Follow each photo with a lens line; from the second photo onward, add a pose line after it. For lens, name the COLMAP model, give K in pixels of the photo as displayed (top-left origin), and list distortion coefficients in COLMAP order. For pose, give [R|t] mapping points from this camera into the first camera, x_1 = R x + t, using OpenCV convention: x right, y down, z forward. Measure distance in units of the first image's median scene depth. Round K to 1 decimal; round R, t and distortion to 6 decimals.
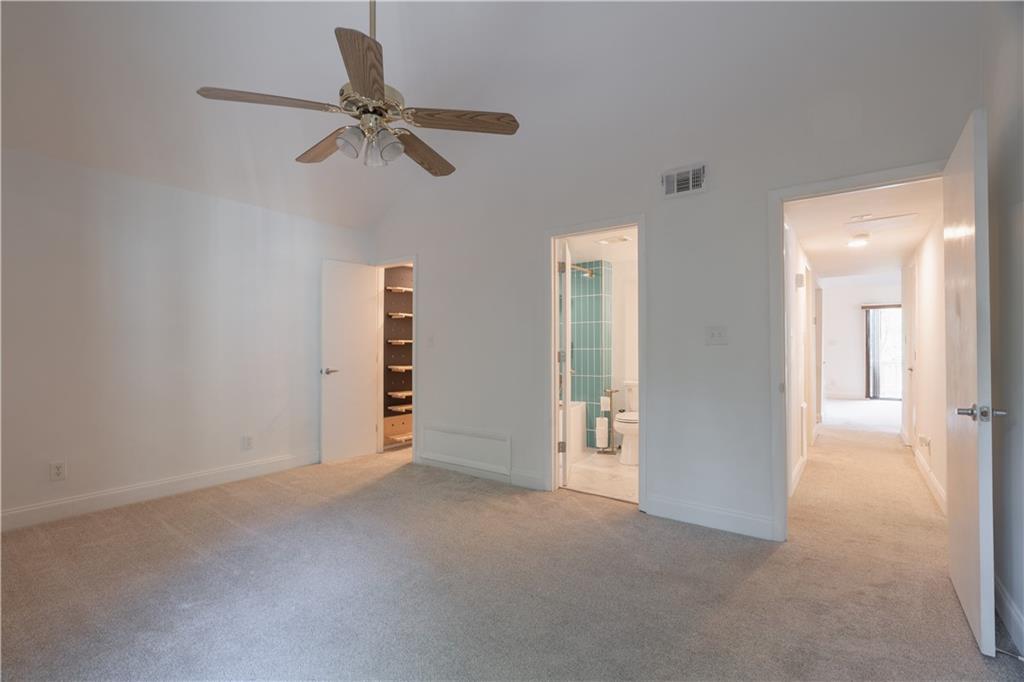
lens RADIAL K [[463.0, 0, 516.3], [0, 463.0, 344.5], [0, 0, 1]] dist [-0.000172, -0.001207]
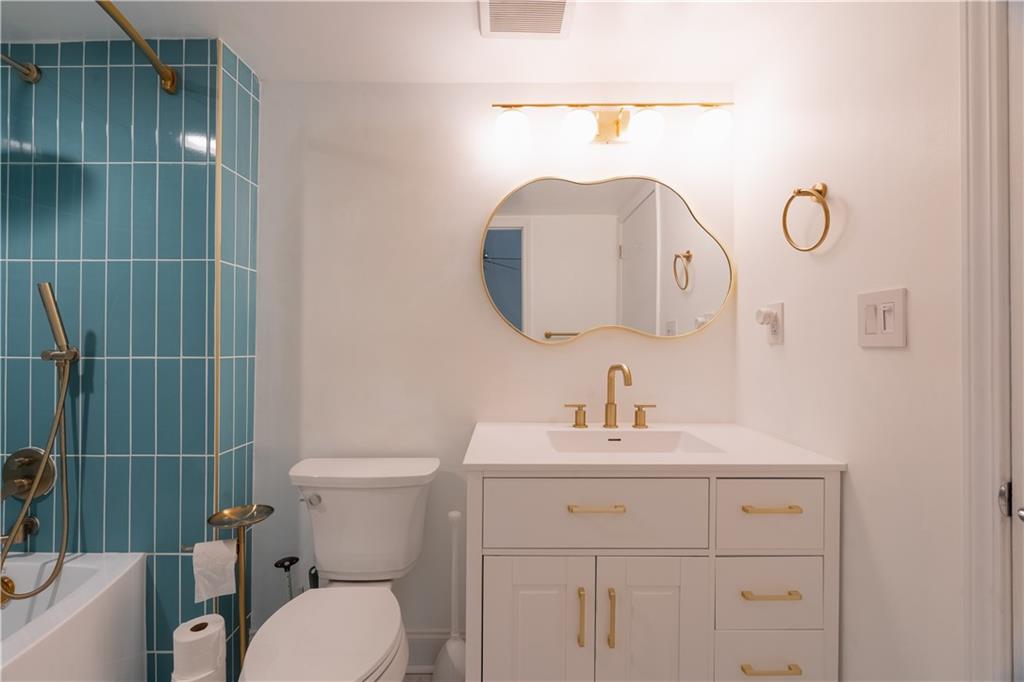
lens RADIAL K [[463.0, 0, 491.9], [0, 463.0, 342.0], [0, 0, 1]] dist [-0.000172, -0.001207]
pose [[0.822219, 0.009503, 0.569092, 0.162442], [-0.011129, 0.999938, -0.000618, -0.002011], [-0.569062, -0.005825, 0.822274, 0.664353]]
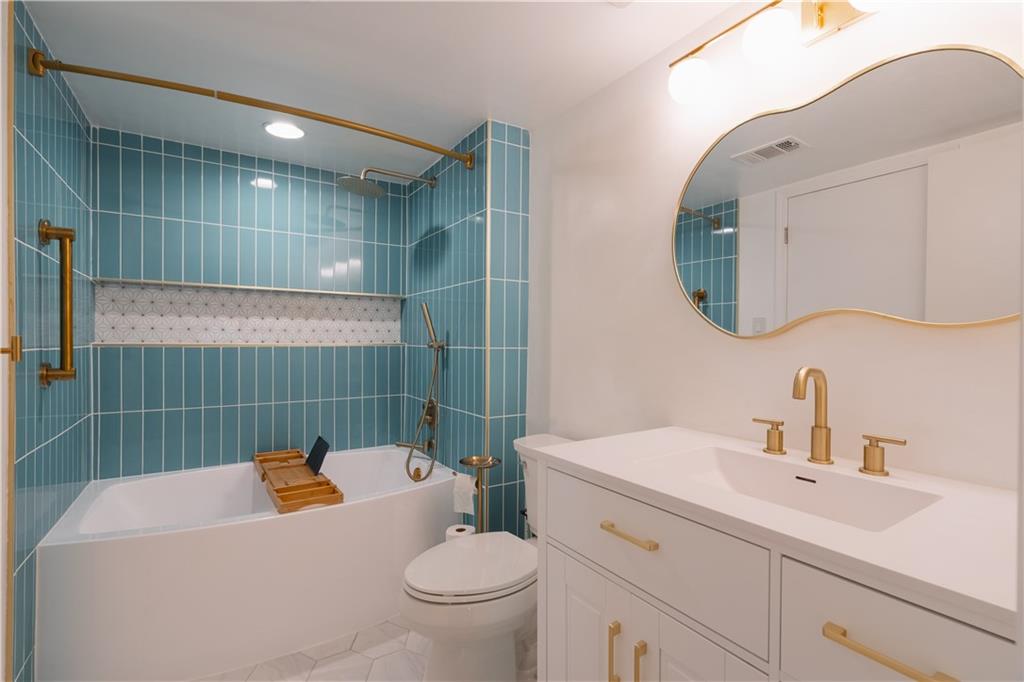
lens RADIAL K [[463.0, 0, 507.2], [0, 463.0, 338.3], [0, 0, 1]] dist [-0.000172, -0.001207]
pose [[0.930058, 0.004865, -0.367380, 0.339975], [-0.002022, 0.999965, 0.008124, -0.002658], [0.367406, -0.006813, 0.930036, 0.632450]]
